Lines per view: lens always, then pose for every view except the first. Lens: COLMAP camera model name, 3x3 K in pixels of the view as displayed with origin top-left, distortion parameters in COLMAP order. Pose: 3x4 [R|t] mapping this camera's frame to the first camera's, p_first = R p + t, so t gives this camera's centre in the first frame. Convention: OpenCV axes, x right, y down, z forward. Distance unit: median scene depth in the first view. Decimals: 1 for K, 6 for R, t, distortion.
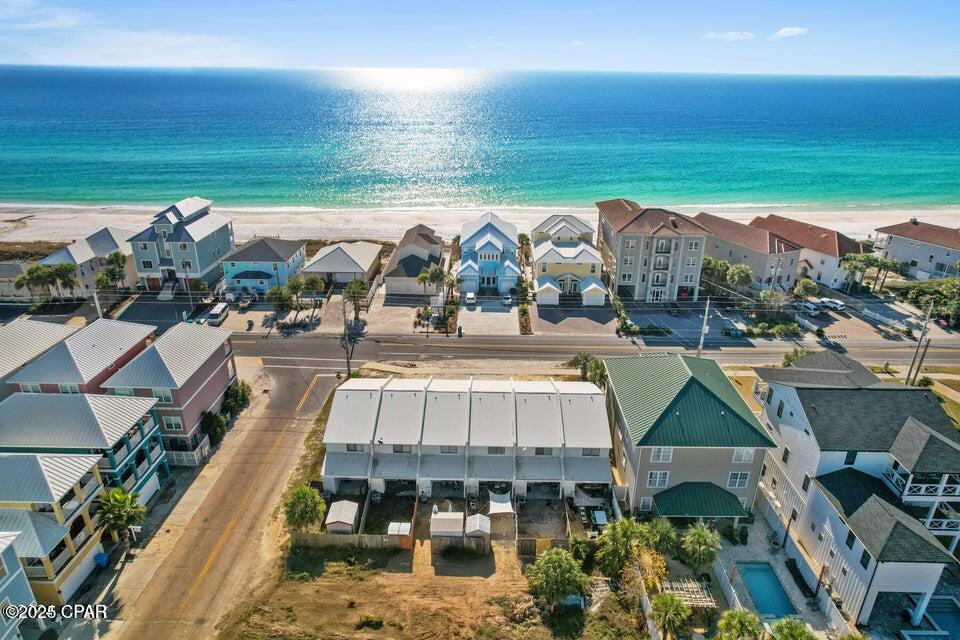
lens RADIAL K [[610.0, 0, 485.0], [0, 610.0, 329.2], [0, 0, 1]] dist [-0.081614, 0.073665]
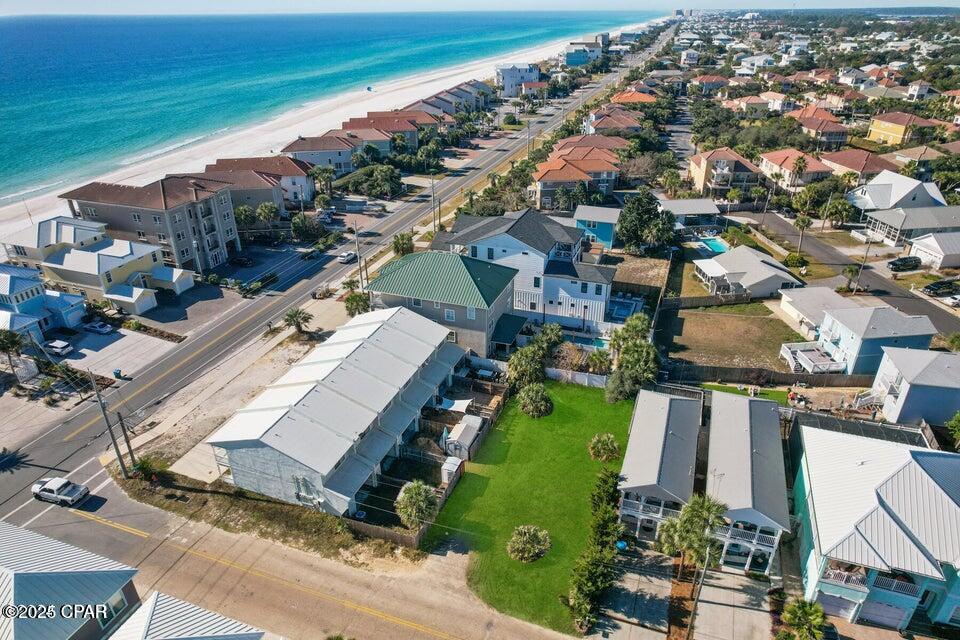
lens RADIAL K [[610.0, 0, 485.0], [0, 610.0, 329.2], [0, 0, 1]] dist [-0.081614, 0.073665]
pose [[0.323129, -0.453980, 0.830355, -0.509862], [0.383479, 0.864972, 0.323677, -0.119691], [-0.865177, 0.213834, 0.453589, 0.216067]]
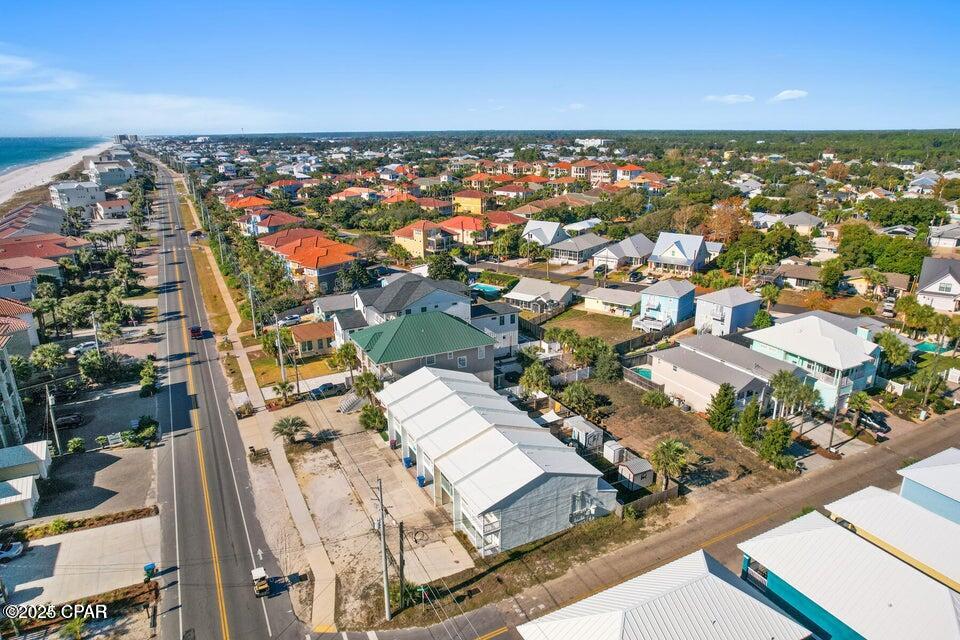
lens RADIAL K [[610.0, 0, 485.0], [0, 610.0, 329.2], [0, 0, 1]] dist [-0.081614, 0.073665]
pose [[-0.473339, -0.279197, 0.835464, -0.562768], [0.351633, 0.809711, 0.469811, -0.317407], [-0.807654, 0.516156, -0.285093, 0.802629]]
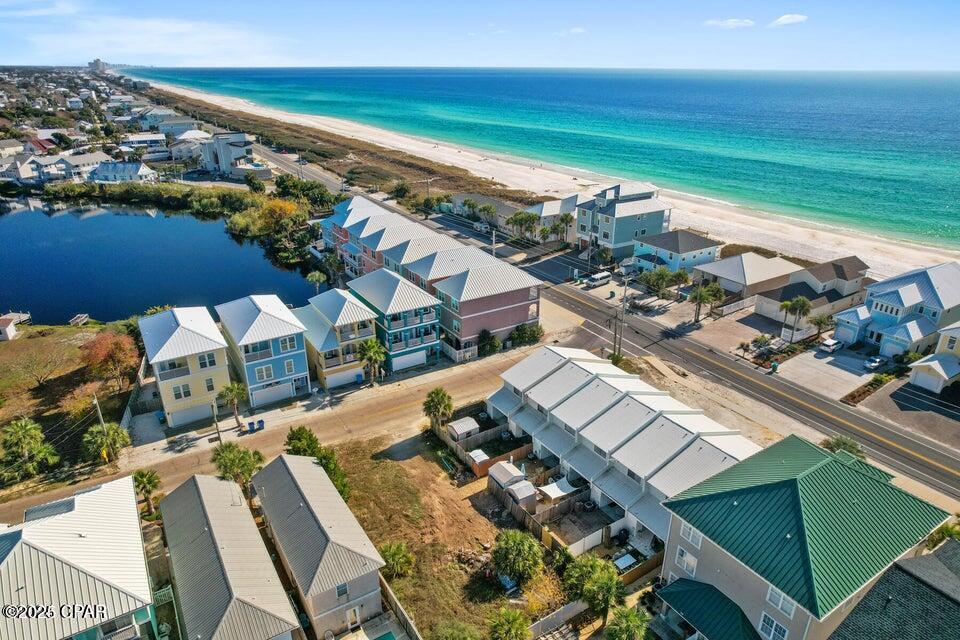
lens RADIAL K [[610.0, 0, 485.0], [0, 610.0, 329.2], [0, 0, 1]] dist [-0.081614, 0.073665]
pose [[0.548246, 0.324626, -0.770743, 0.383025], [-0.328834, 0.931037, 0.158233, -0.050916], [0.768957, 0.166696, 0.617186, 0.128461]]
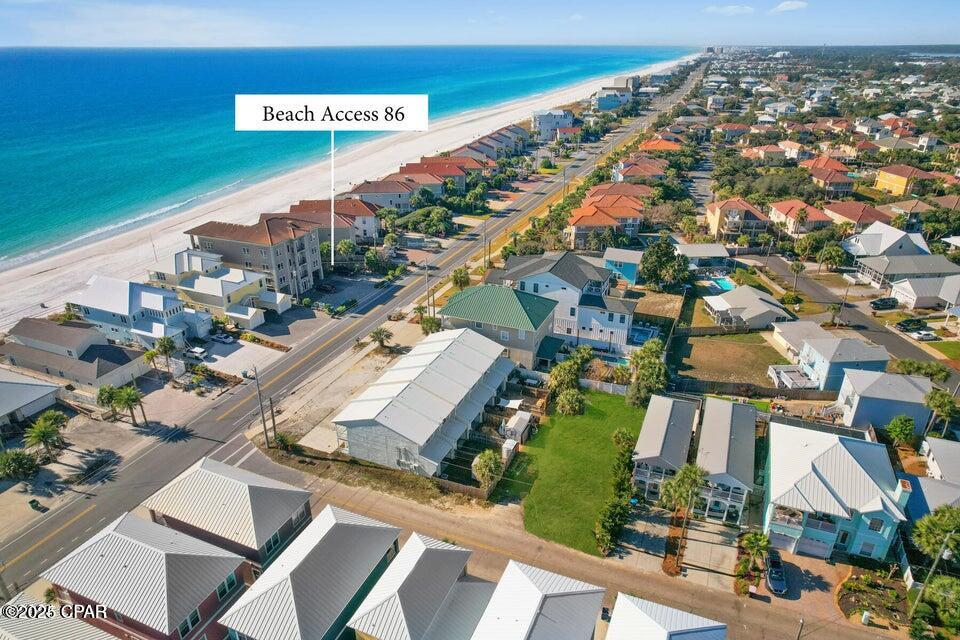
lens RADIAL K [[610.0, 0, 485.0], [0, 610.0, 329.2], [0, 0, 1]] dist [-0.081614, 0.073665]
pose [[0.370033, -0.406398, 0.835414, -0.712525], [0.372139, 0.888786, 0.267529, -0.189597], [-0.851228, 0.211895, 0.480116, 0.150258]]
